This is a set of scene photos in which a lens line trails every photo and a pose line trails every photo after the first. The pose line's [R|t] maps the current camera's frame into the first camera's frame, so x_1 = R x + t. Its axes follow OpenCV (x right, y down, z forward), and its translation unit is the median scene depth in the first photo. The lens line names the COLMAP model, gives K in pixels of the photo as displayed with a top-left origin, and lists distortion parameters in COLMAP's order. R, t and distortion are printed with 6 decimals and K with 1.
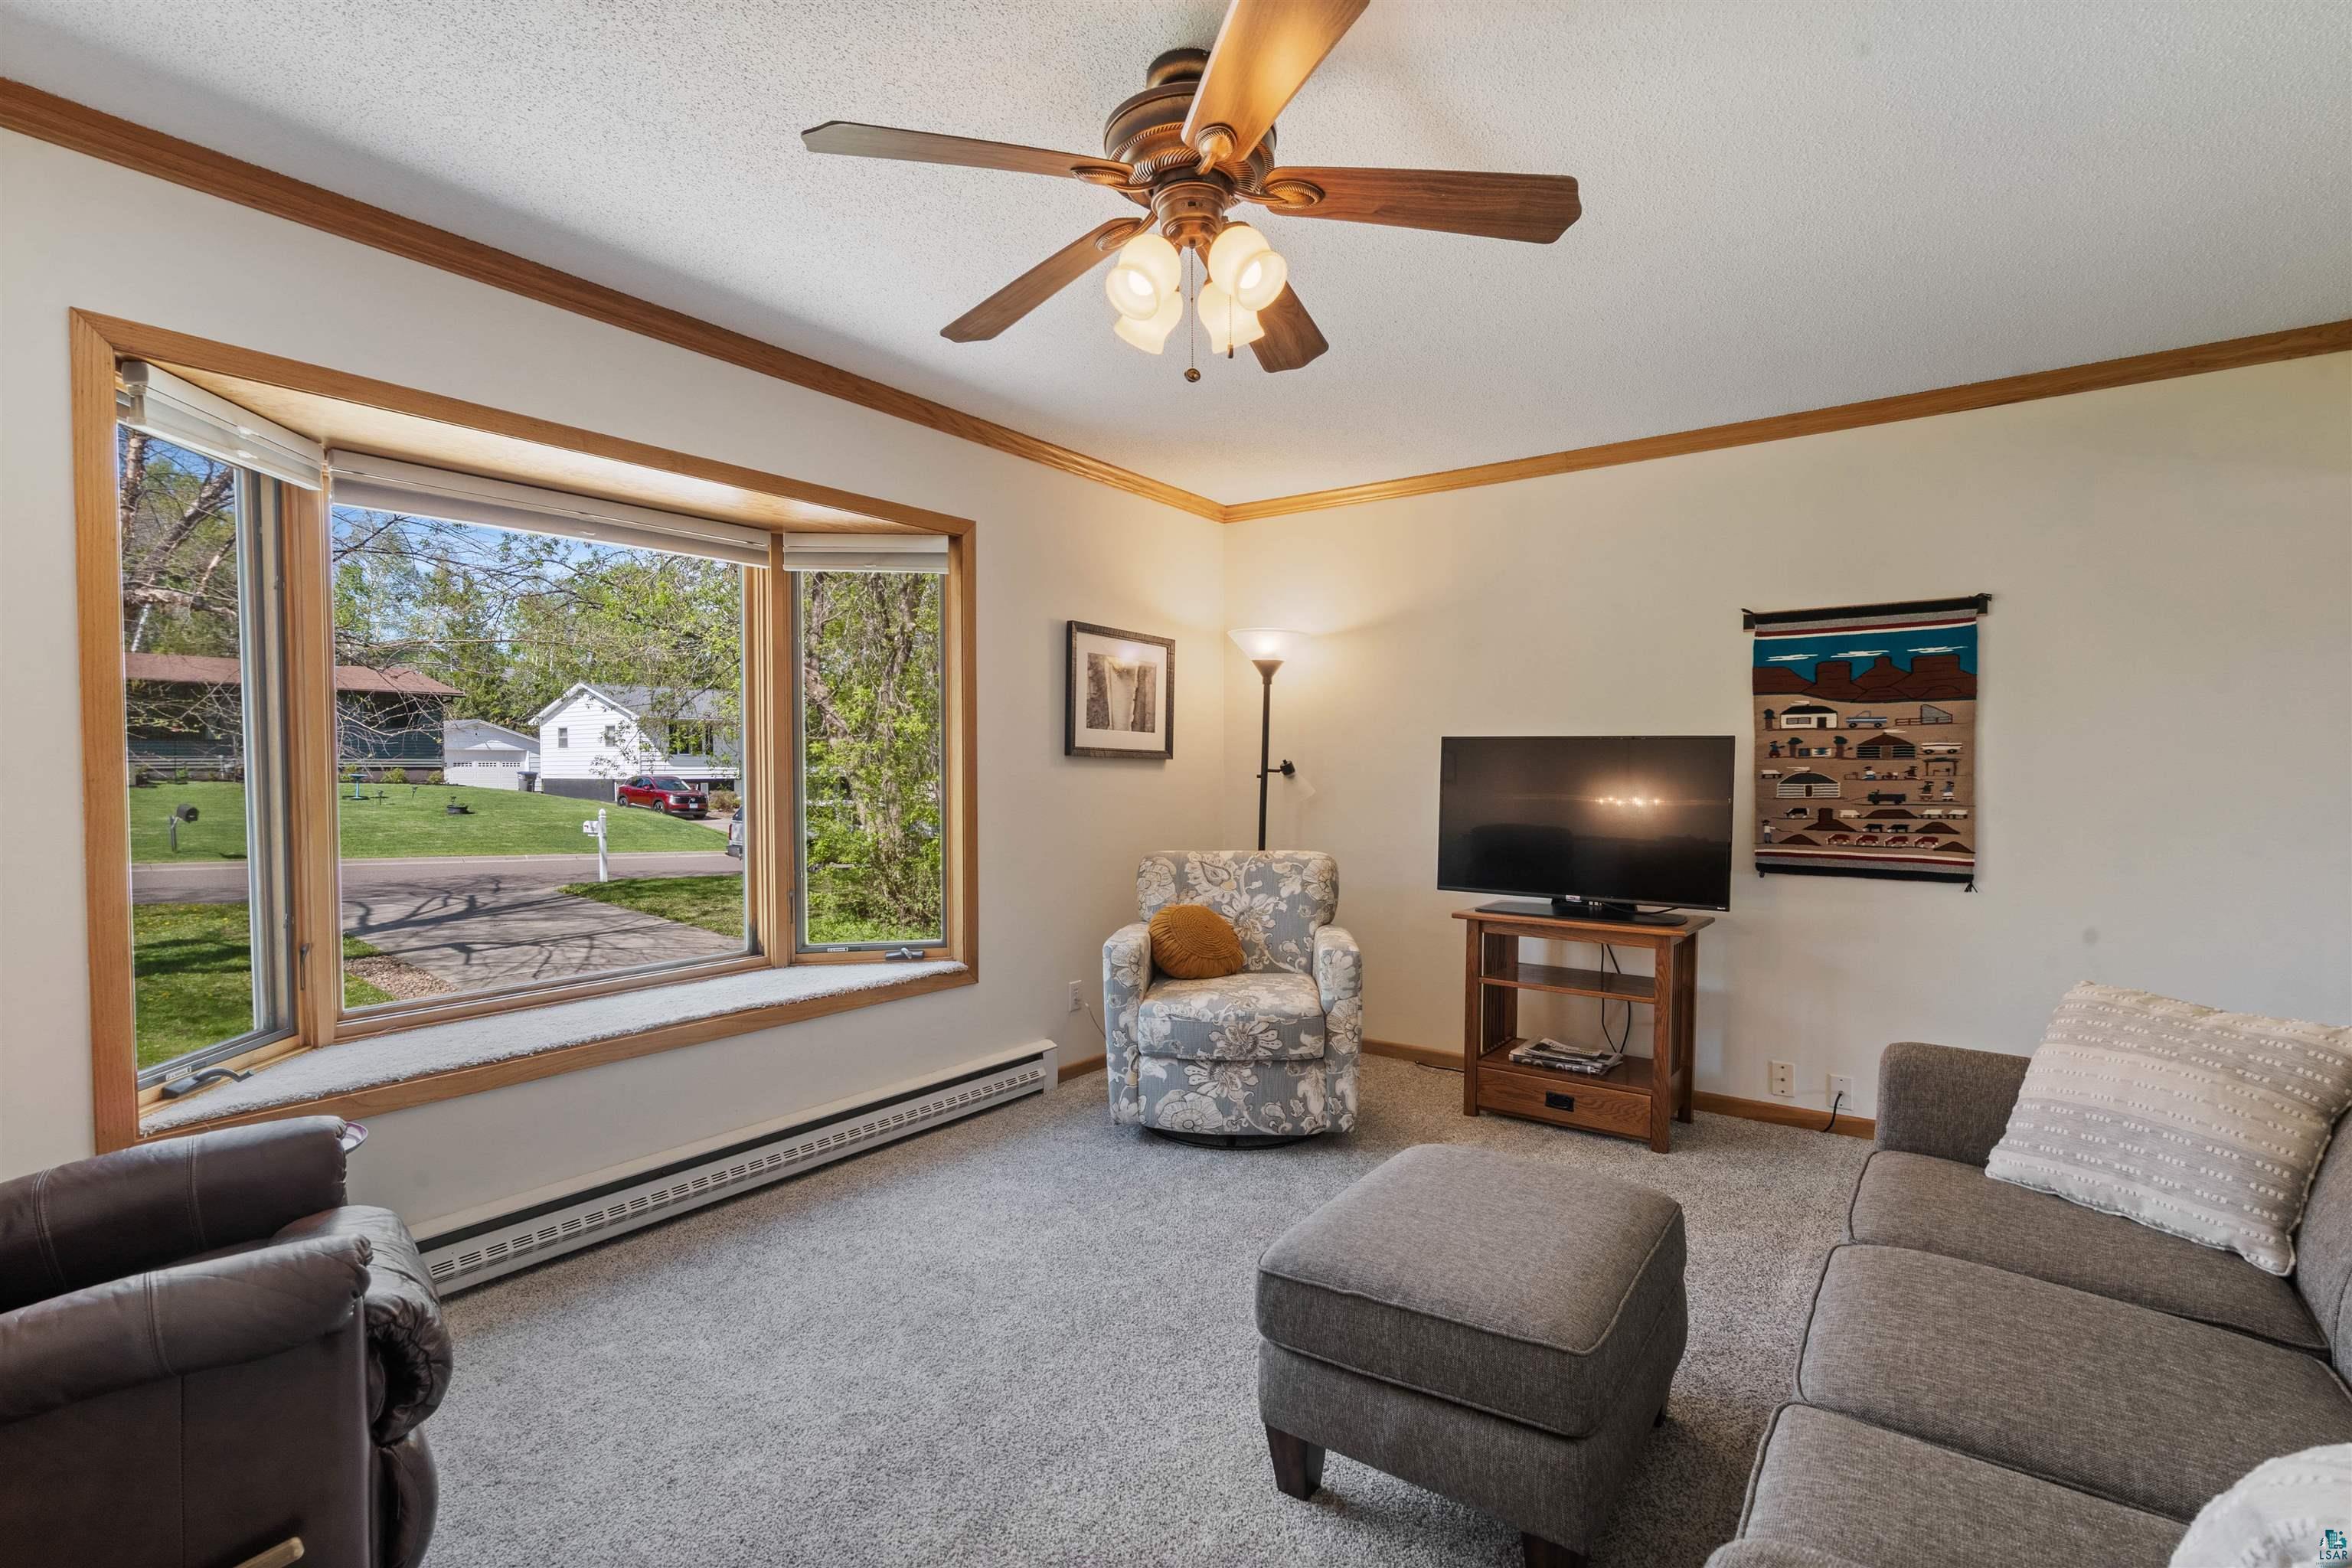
lens RADIAL K [[1085.1, 0, 1181.4], [0, 1085.1, 745.0], [0, 0, 1]] dist [-0.000817, 0.000483]
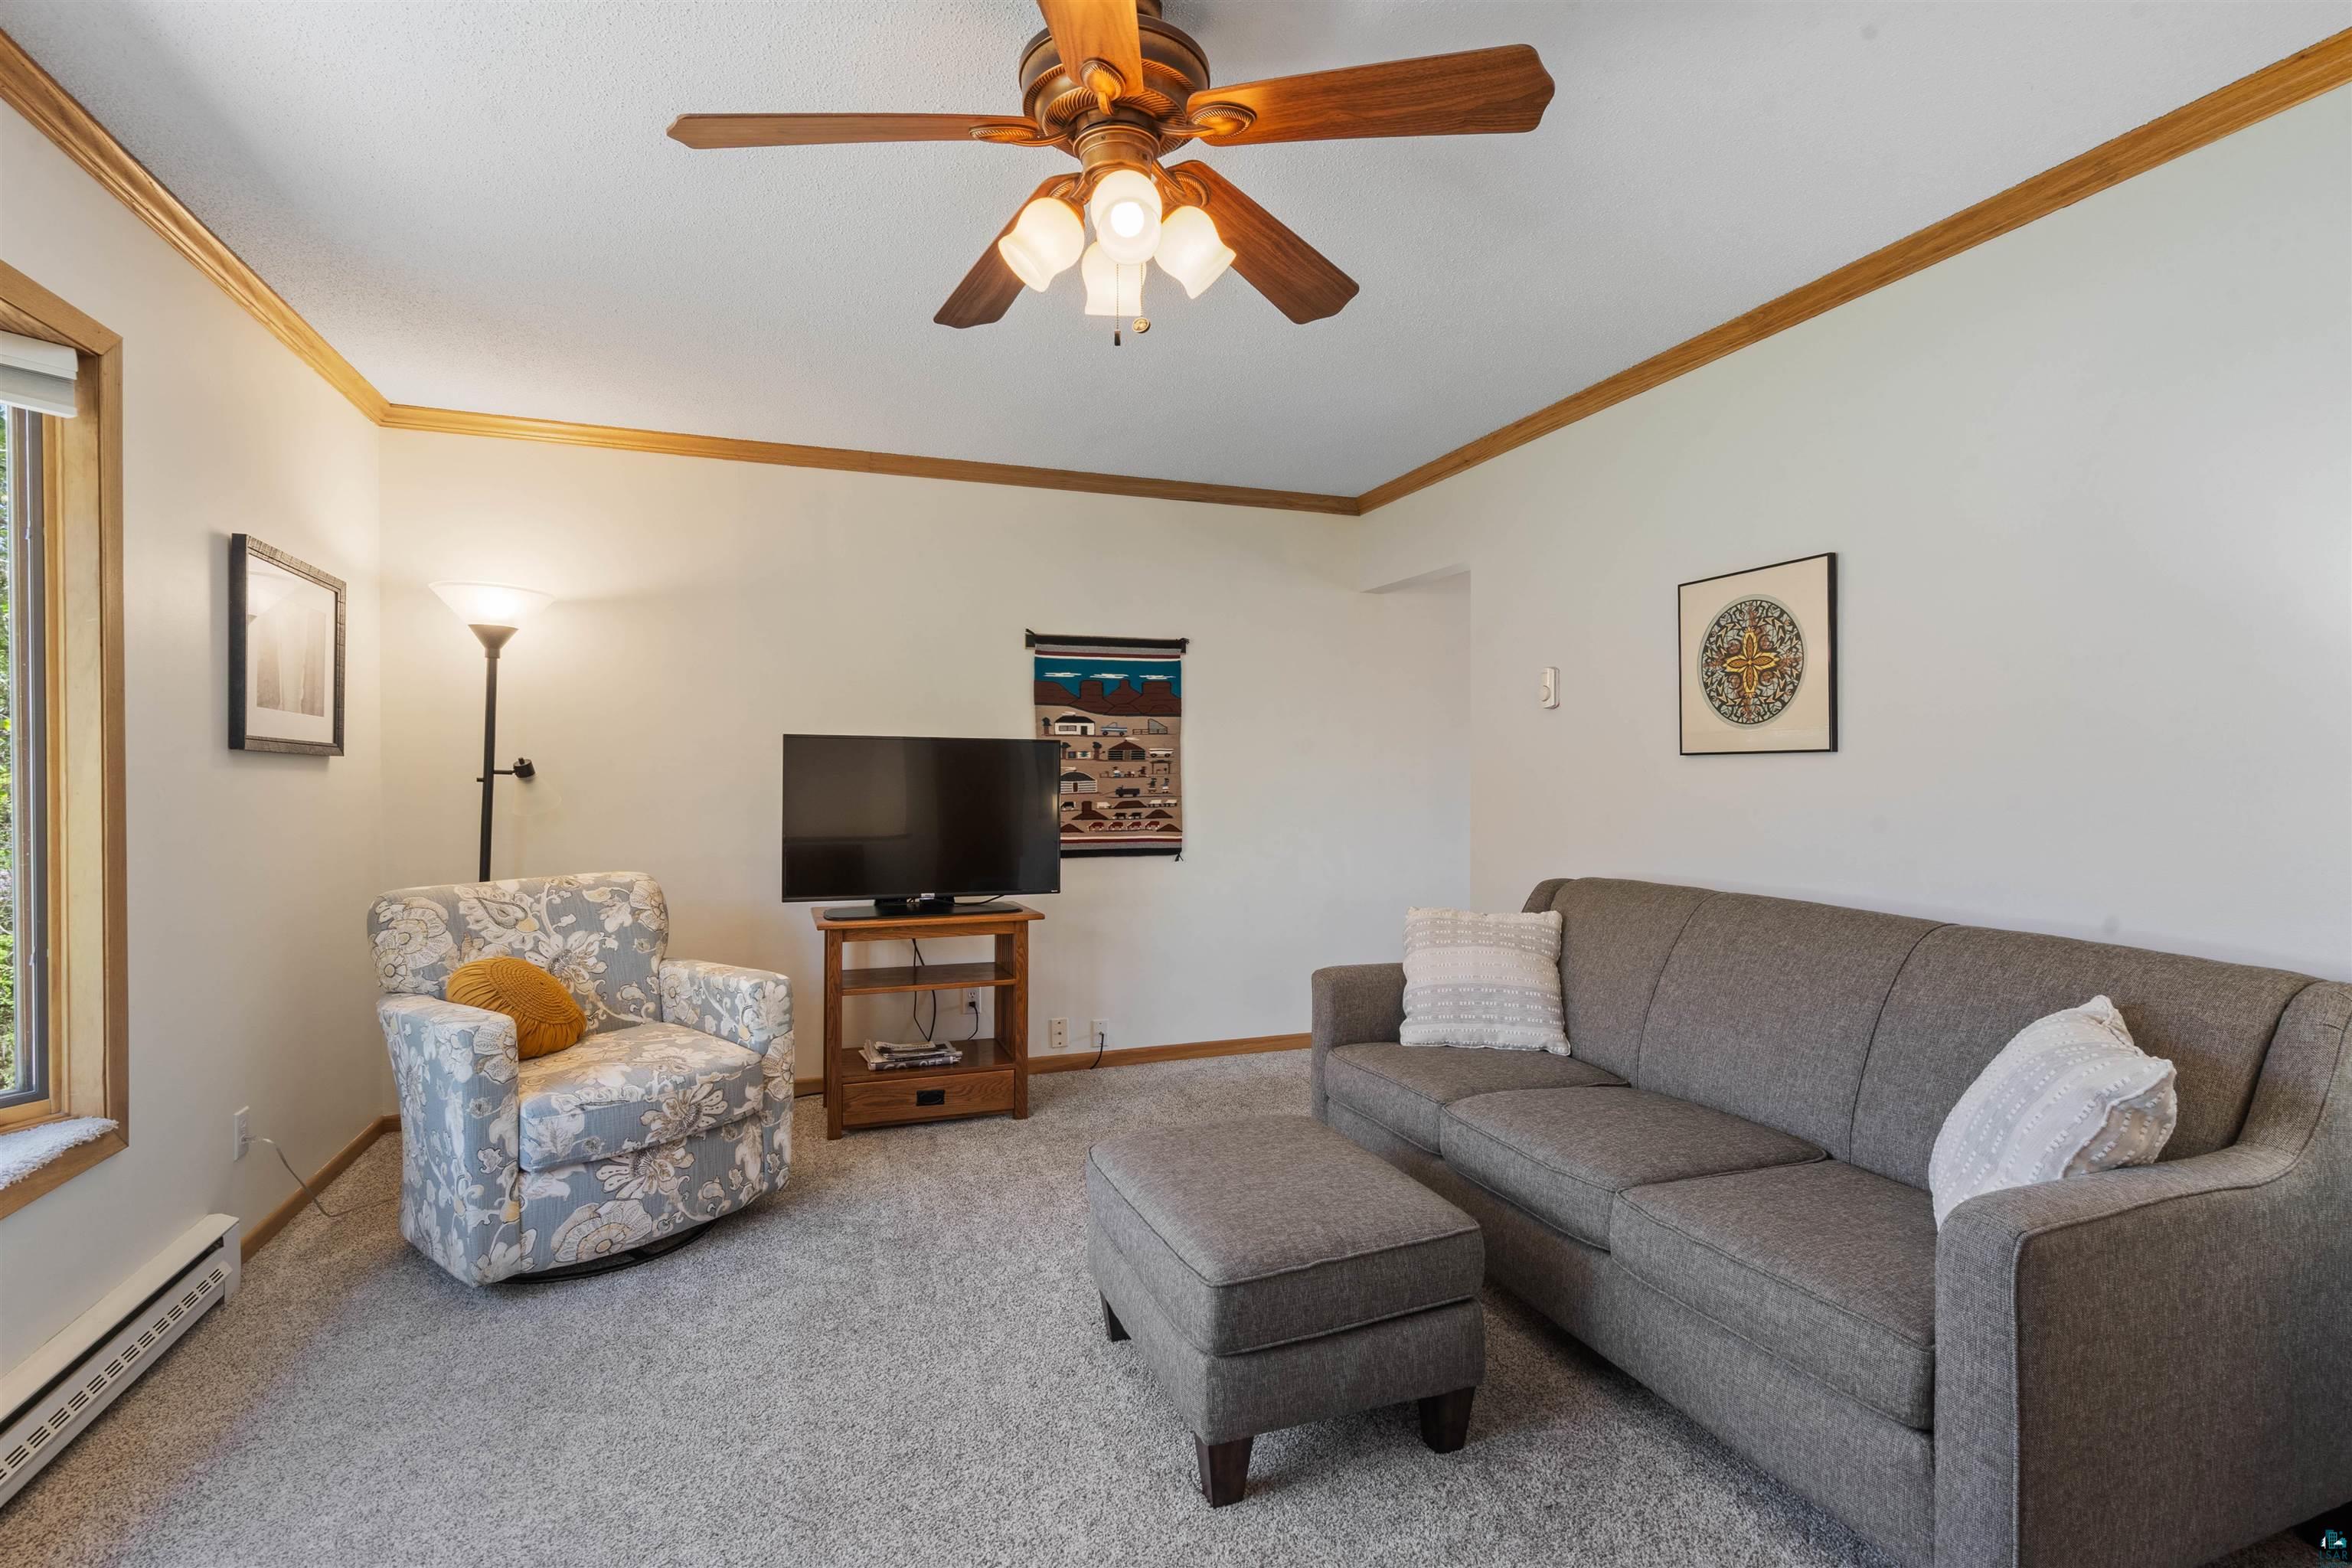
lens RADIAL K [[1096.3, 0, 1181.6], [0, 1096.3, 731.4], [0, 0, 1]] dist [0.000908, 0.000493]
pose [[0.567027, 0.026479, 0.823274, -0.373304], [-0.016785, 0.999647, -0.020592, 0.003997], [-0.823529, -0.002143, 0.567271, 0.228639]]
